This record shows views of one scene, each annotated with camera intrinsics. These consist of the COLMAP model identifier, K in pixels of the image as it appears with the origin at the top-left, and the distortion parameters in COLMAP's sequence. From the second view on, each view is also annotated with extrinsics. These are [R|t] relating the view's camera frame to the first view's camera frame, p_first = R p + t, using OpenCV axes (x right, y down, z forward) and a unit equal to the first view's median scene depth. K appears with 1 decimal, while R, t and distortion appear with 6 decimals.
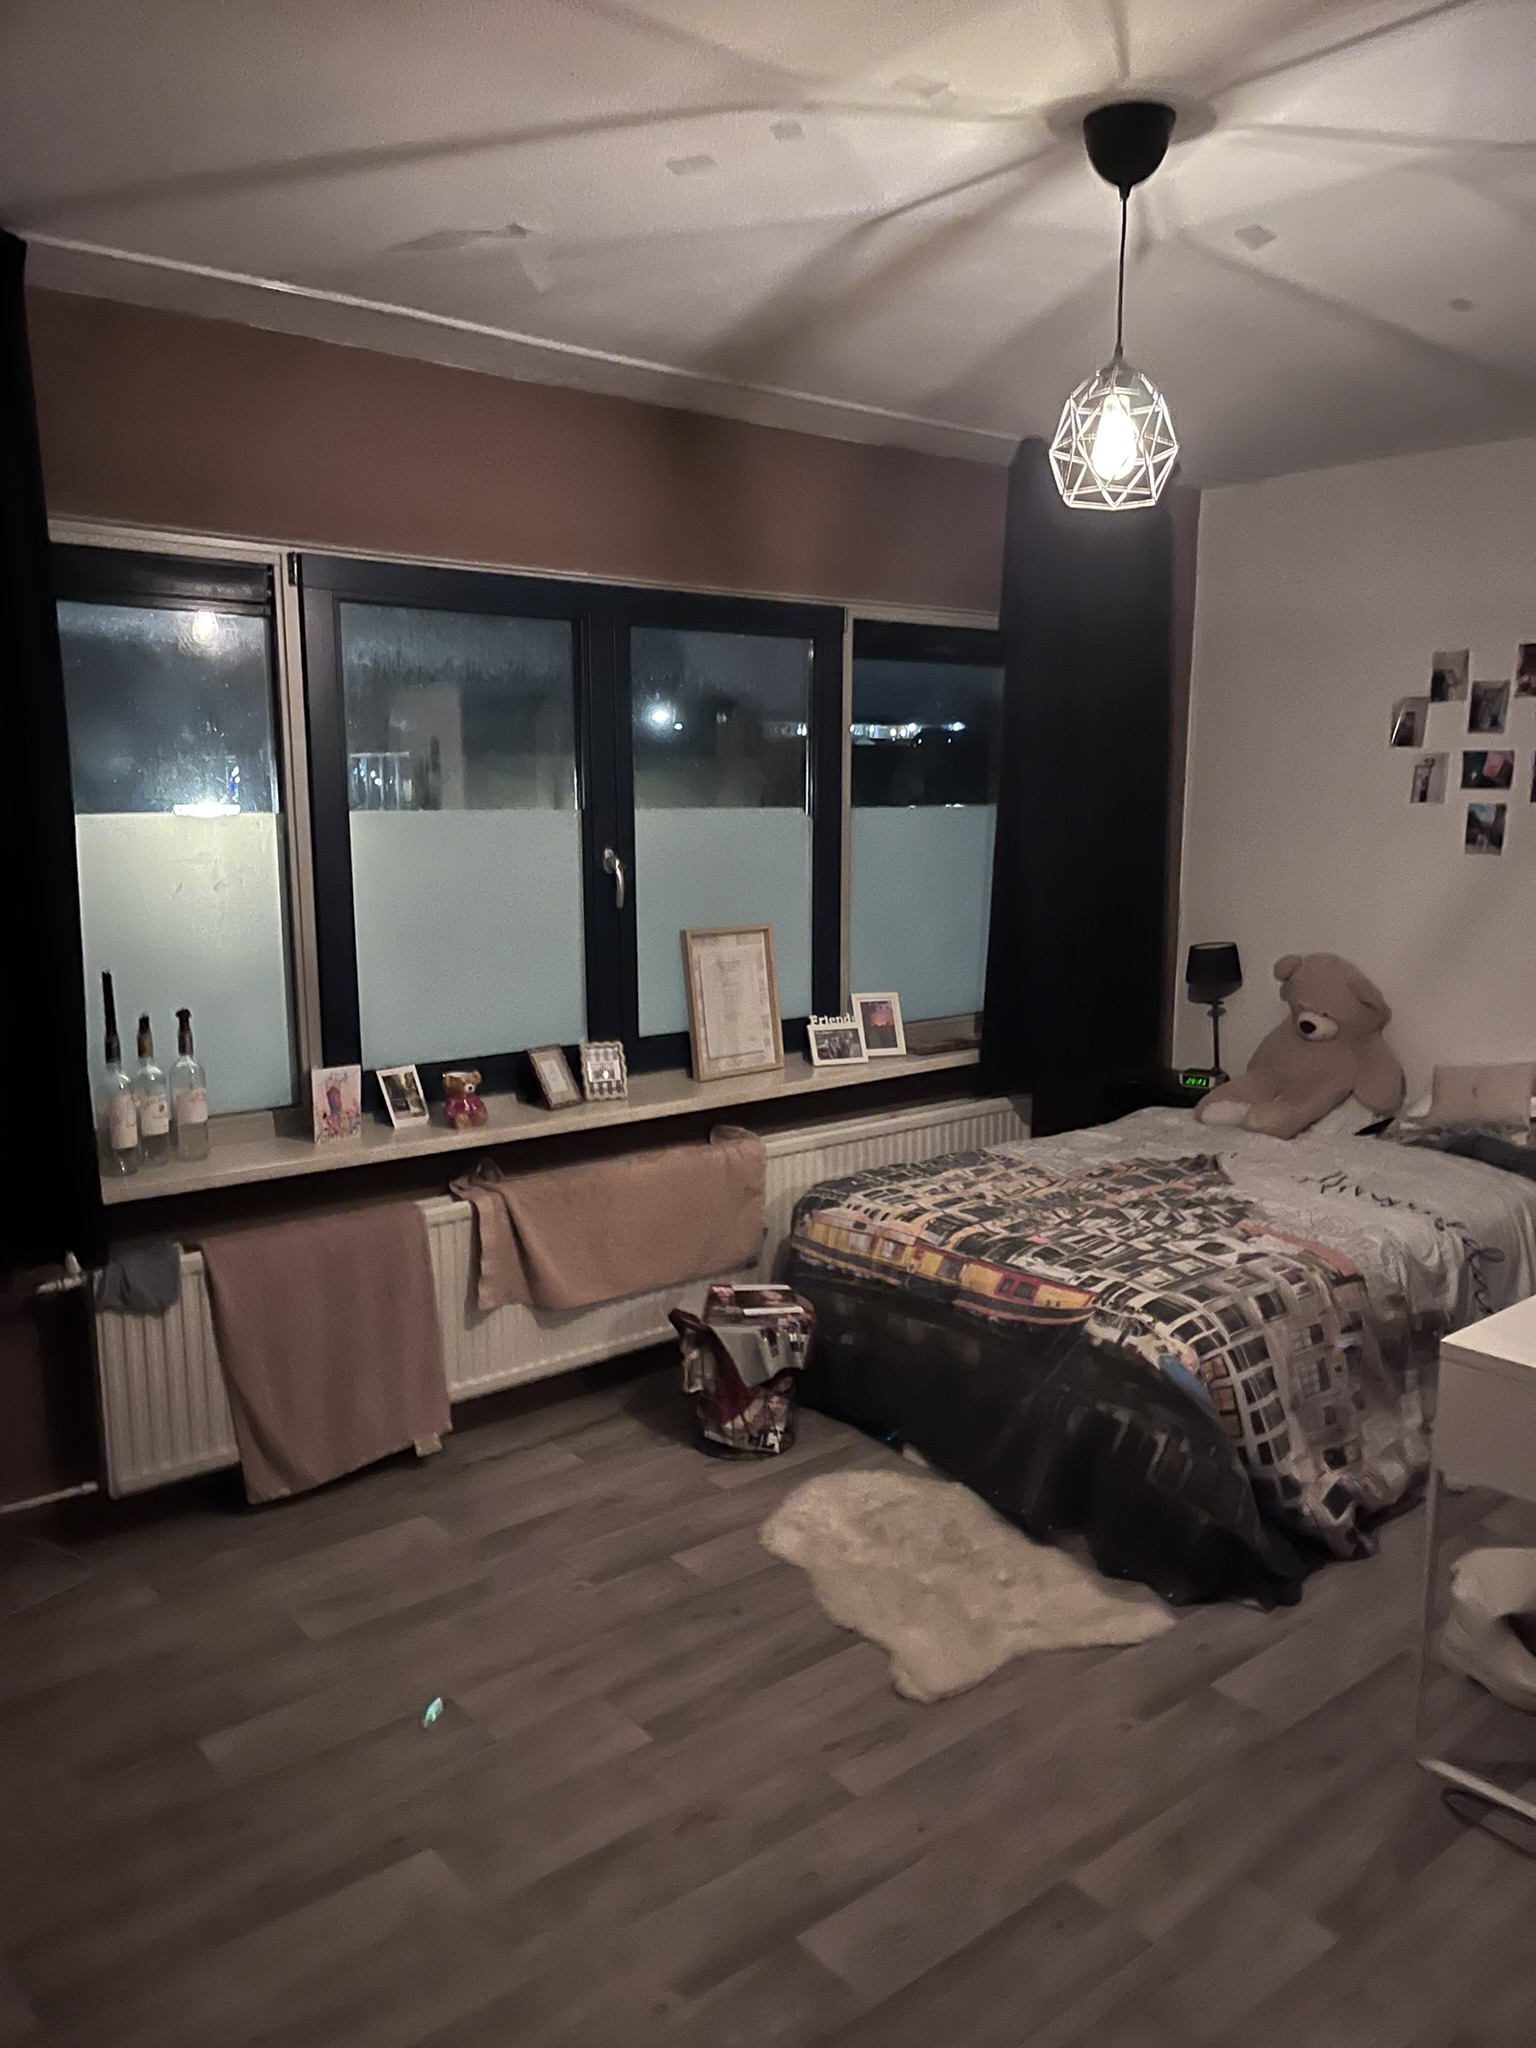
lens RADIAL K [[1558.9, 0, 750.4], [0, 1558.9, 1029.7], [0, 0, 1]] dist [-0.001688, 0.000101]
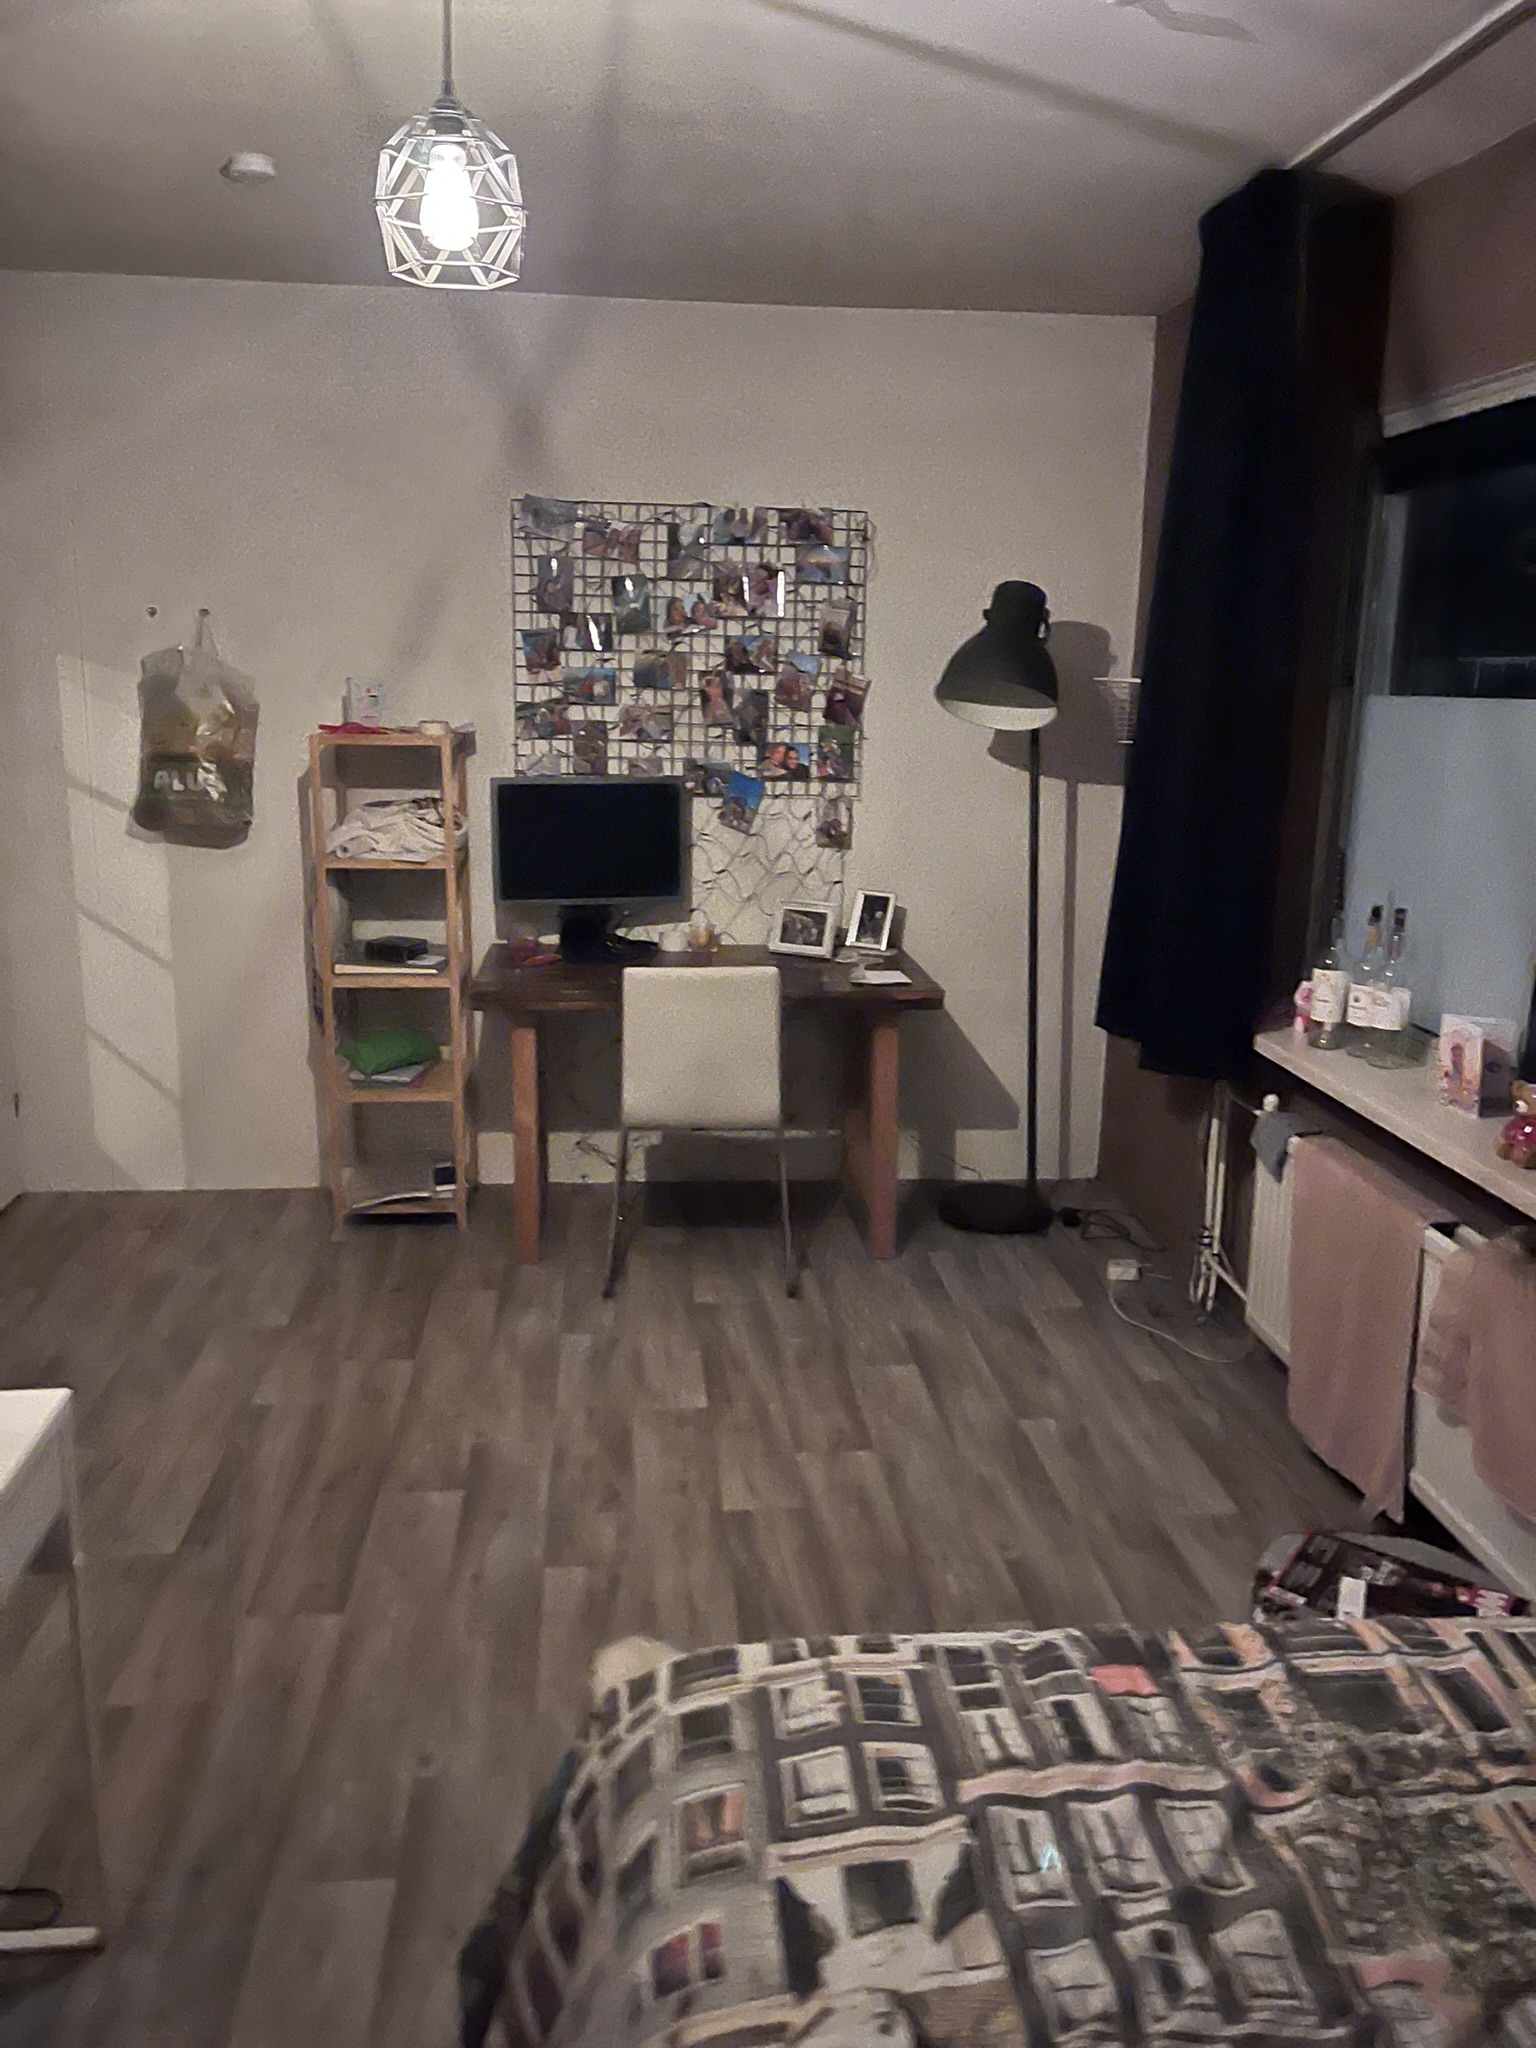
lens RADIAL K [[1558.9, 0, 750.4], [0, 1558.9, 1029.7], [0, 0, 1]] dist [-0.001688, 0.000101]
pose [[-0.553839, 0.177111, -0.813568, 0.634351], [-0.158603, 0.936782, 0.311904, -0.176050], [0.817378, 0.301779, -0.490737, 1.199095]]
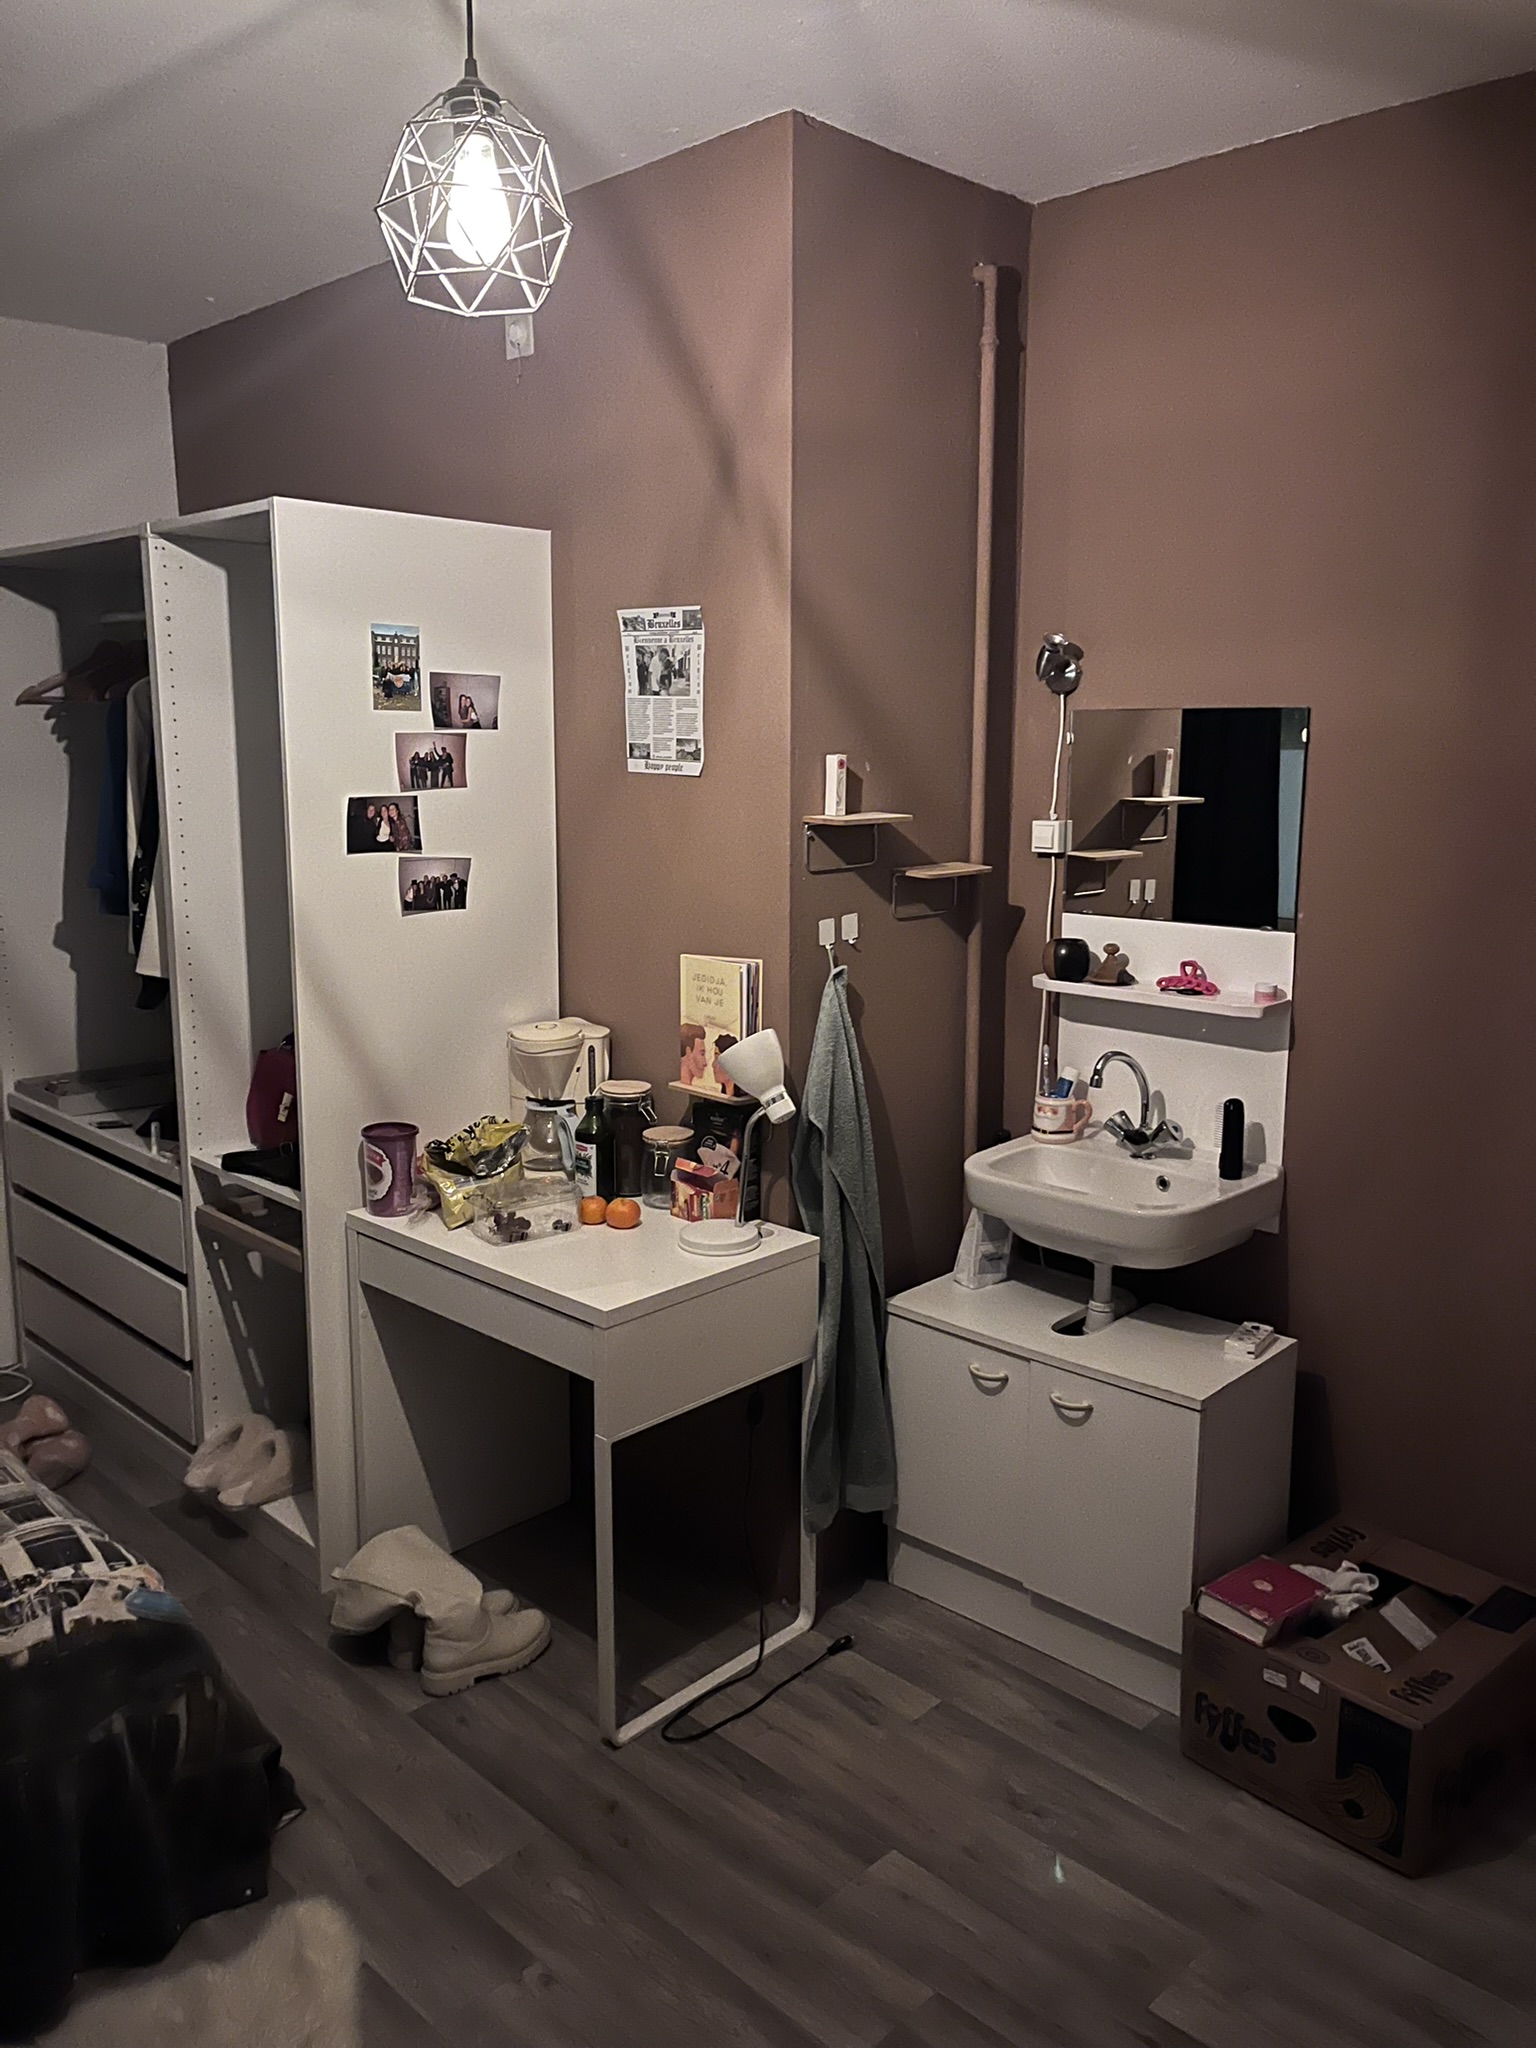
lens RADIAL K [[1518.9, 0, 756.8], [0, 1518.9, 1017.9], [0, 0, 1]] dist [0.063526, -0.084482]
pose [[-0.103019, -0.183690, 0.977571, -0.350538], [0.147160, 0.969170, 0.197619, -0.118816], [-0.983733, 0.164218, -0.072811, 0.732011]]
